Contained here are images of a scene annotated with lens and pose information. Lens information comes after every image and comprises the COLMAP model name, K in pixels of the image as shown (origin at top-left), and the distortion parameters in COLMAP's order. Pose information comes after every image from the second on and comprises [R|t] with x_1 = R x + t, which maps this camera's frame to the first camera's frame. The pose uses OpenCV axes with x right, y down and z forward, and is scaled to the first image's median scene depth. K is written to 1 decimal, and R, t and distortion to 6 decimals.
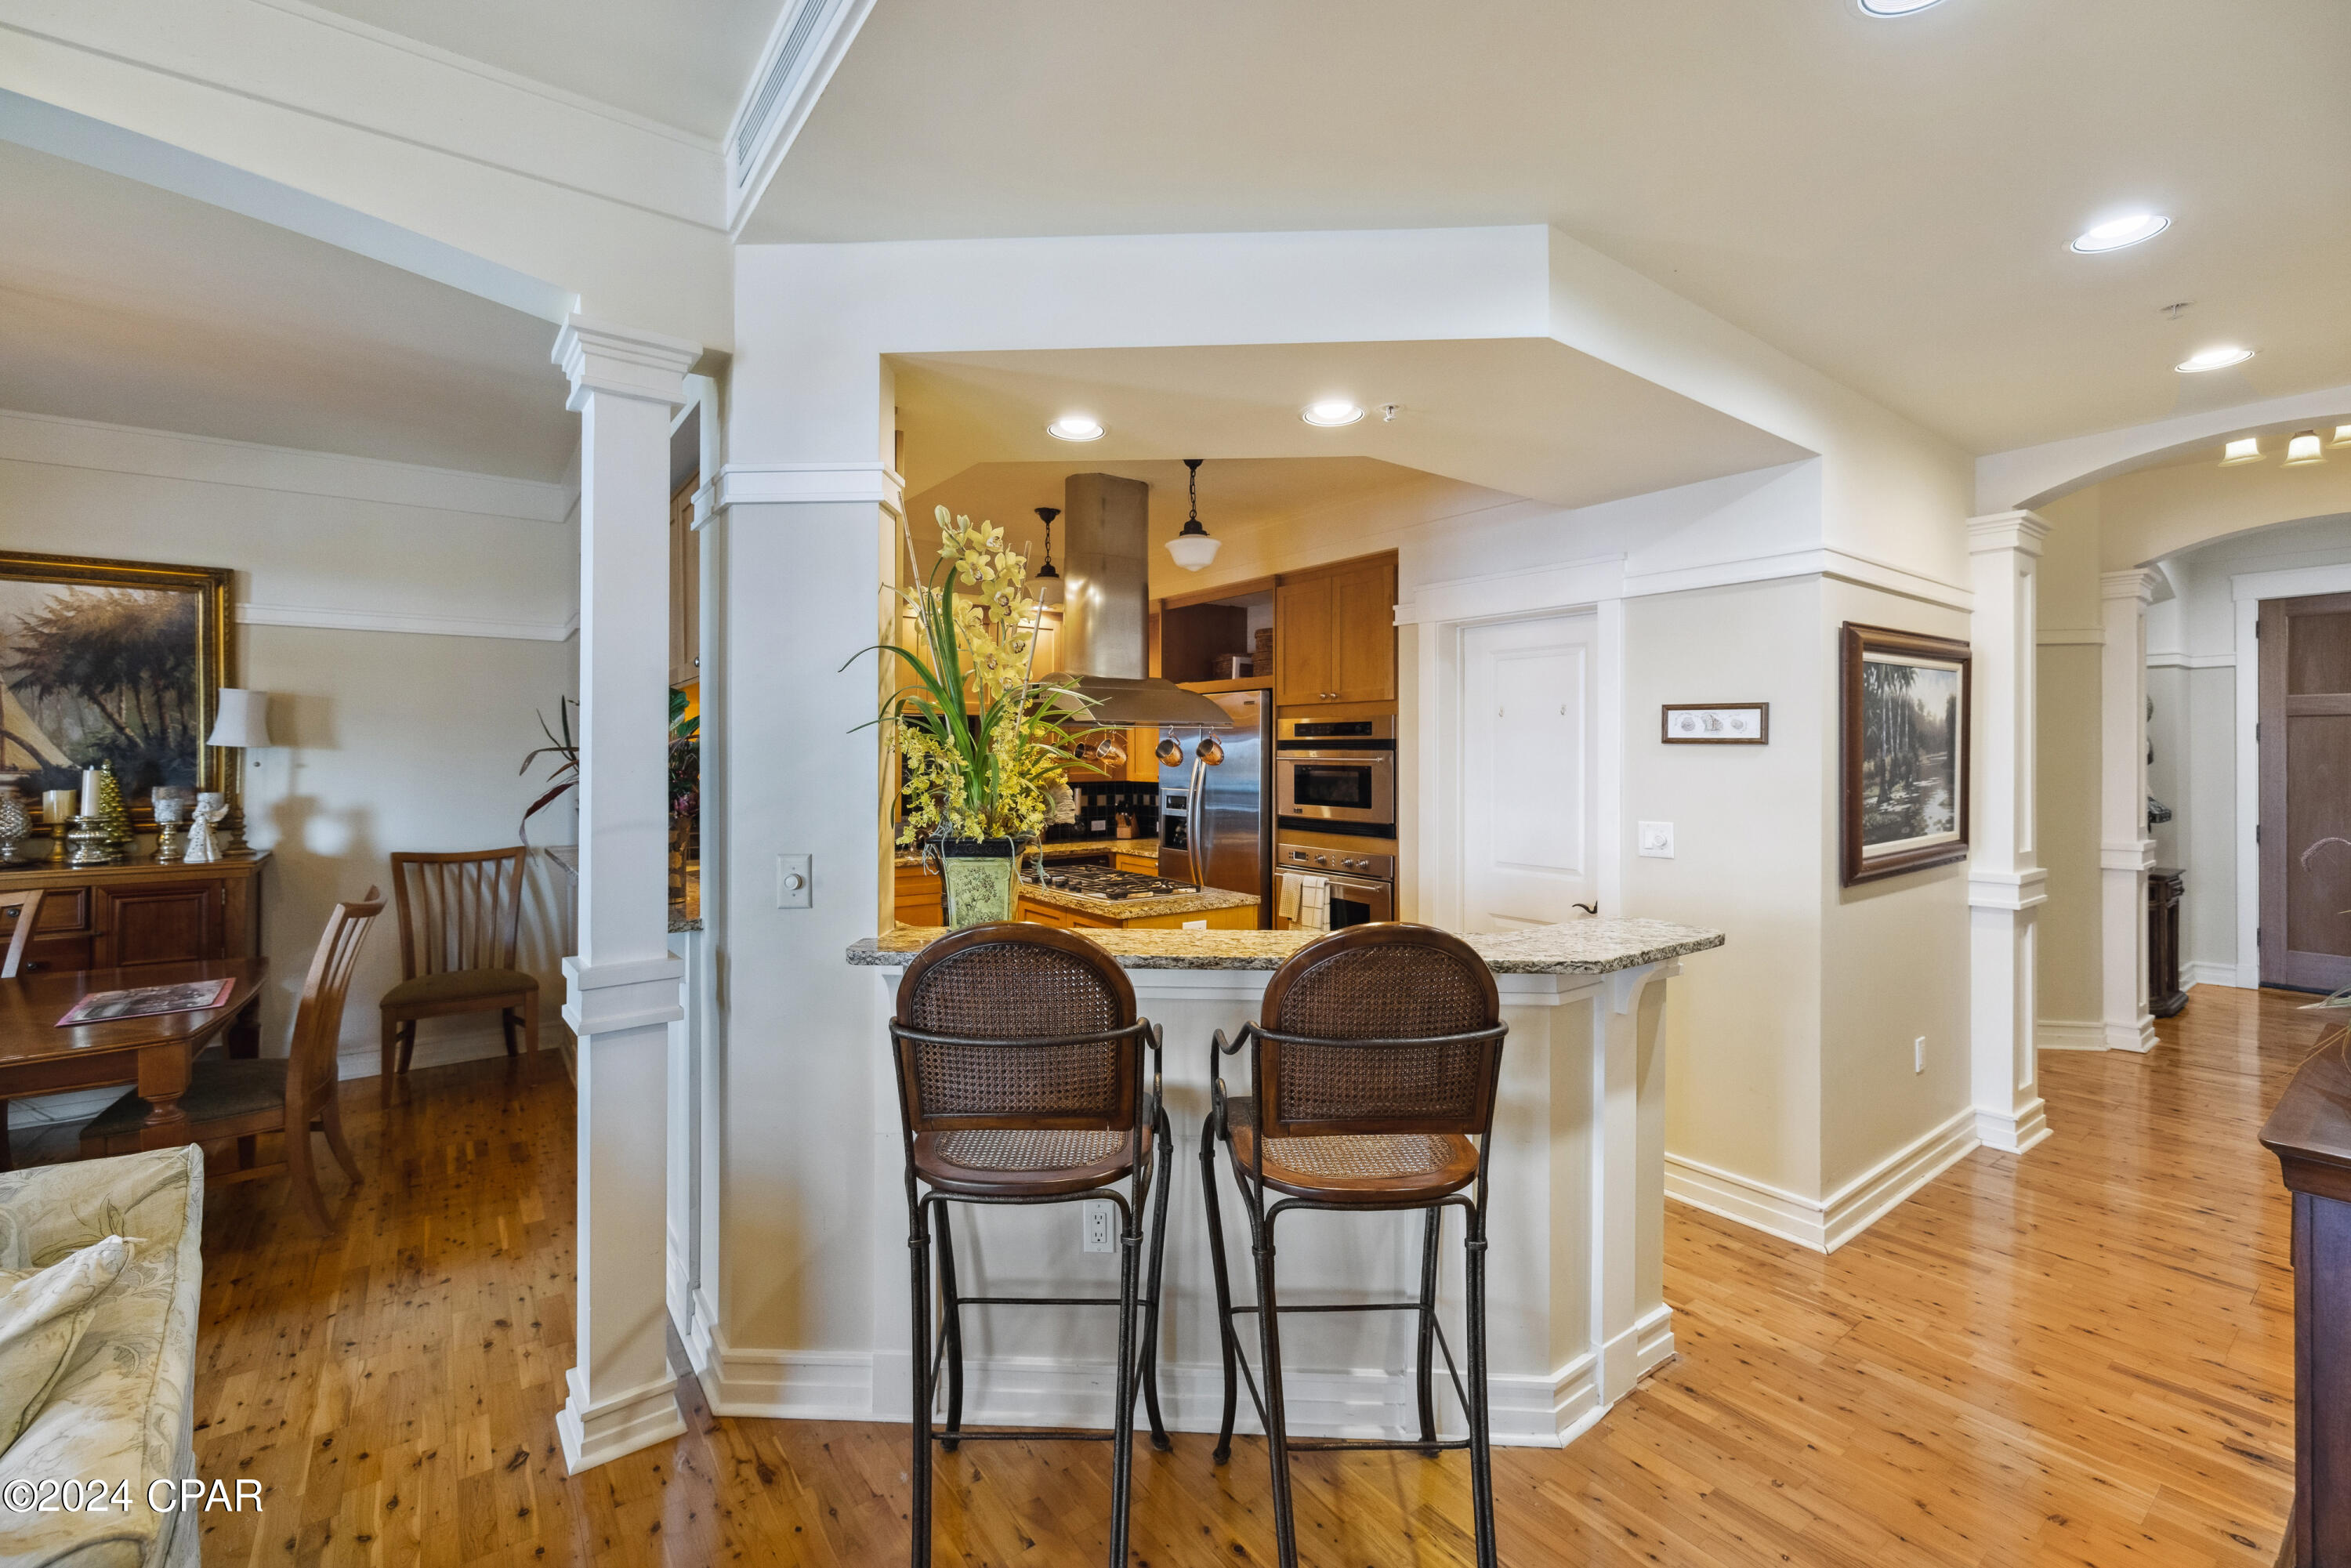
lens RADIAL K [[997.3, 0, 1166.9], [0, 997.3, 749.0], [0, 0, 1]] dist [0.000013, -0.000257]
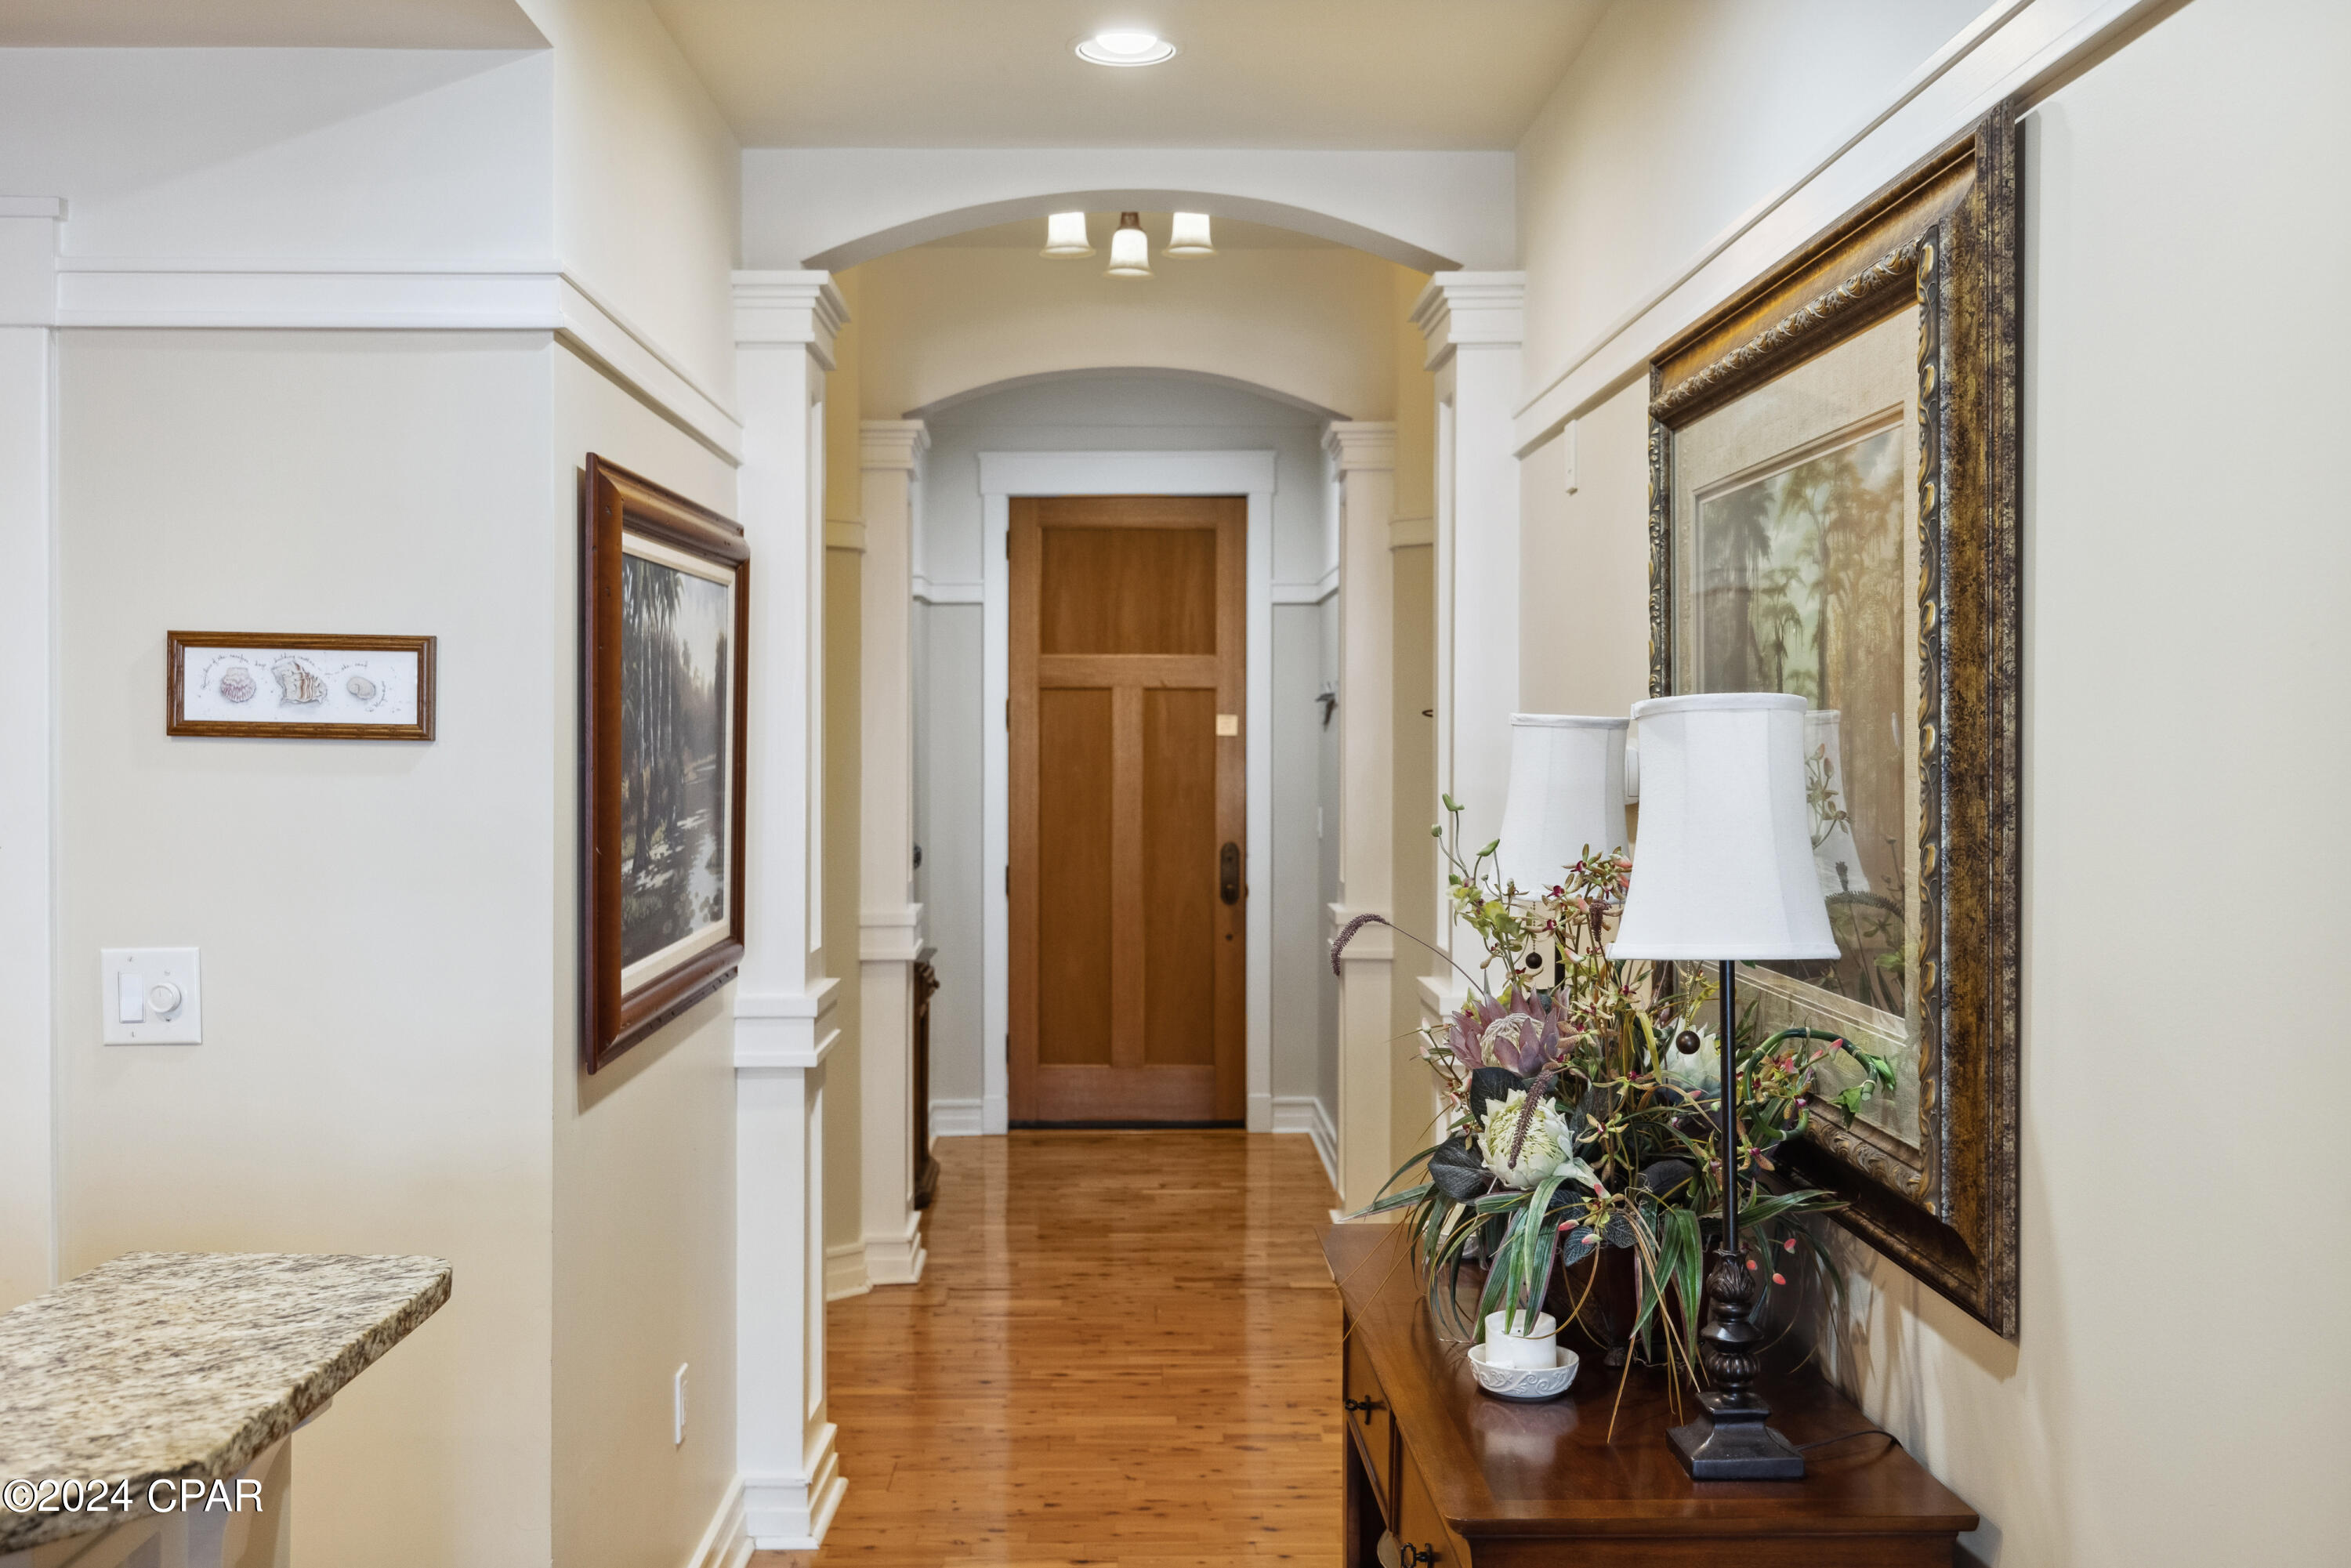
lens RADIAL K [[2291.3, 0, 1175.5], [0, 2291.3, 784.0], [0, 0, 1]] dist [-0.001396, -0.008934]
pose [[0.574463, -0.014372, 0.818404, 0.013282], [-0.004596, 0.999773, 0.020783, -0.005864], [-0.818518, -0.015701, 0.574267, 0.172208]]
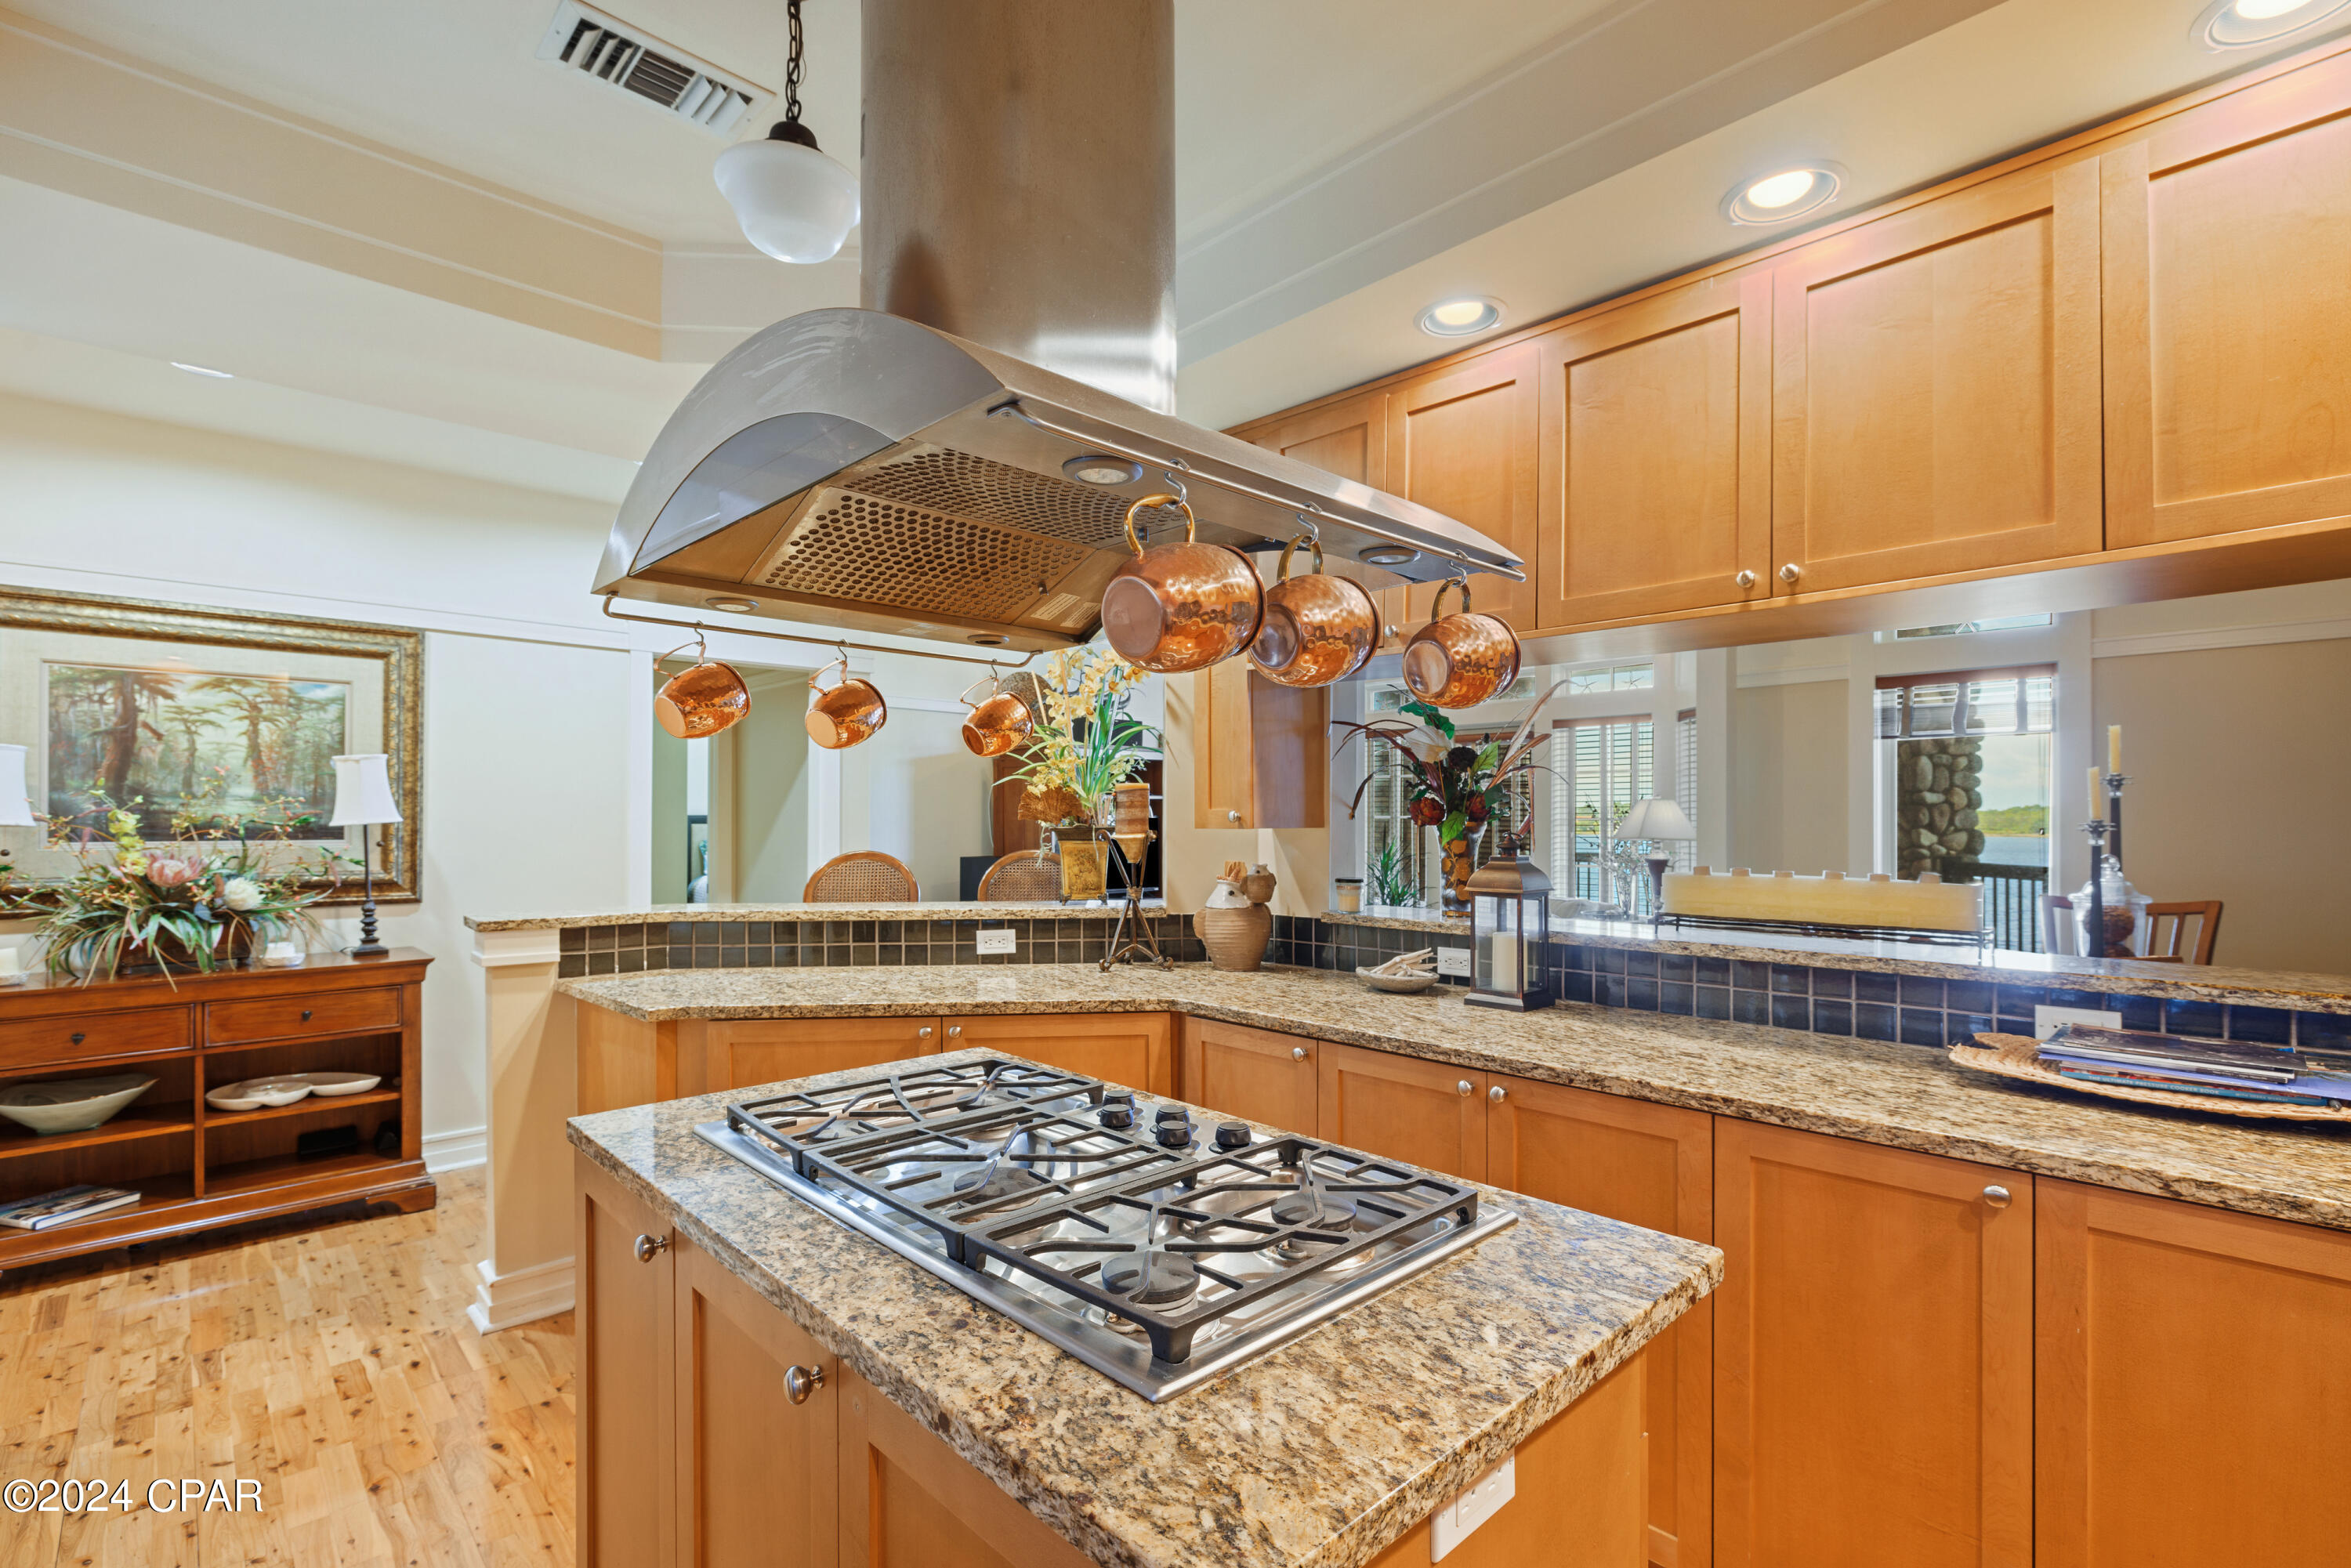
lens RADIAL K [[1077.5, 0, 1141.3], [0, 1077.5, 820.5], [0, 0, 1]] dist [-0.000786, -0.000057]
pose [[-0.994135, -0.001528, -0.108132, -0.053919], [-0.001302, 0.999997, -0.002164, 0.046083], [0.108135, -0.002010, -0.994134, 1.349971]]
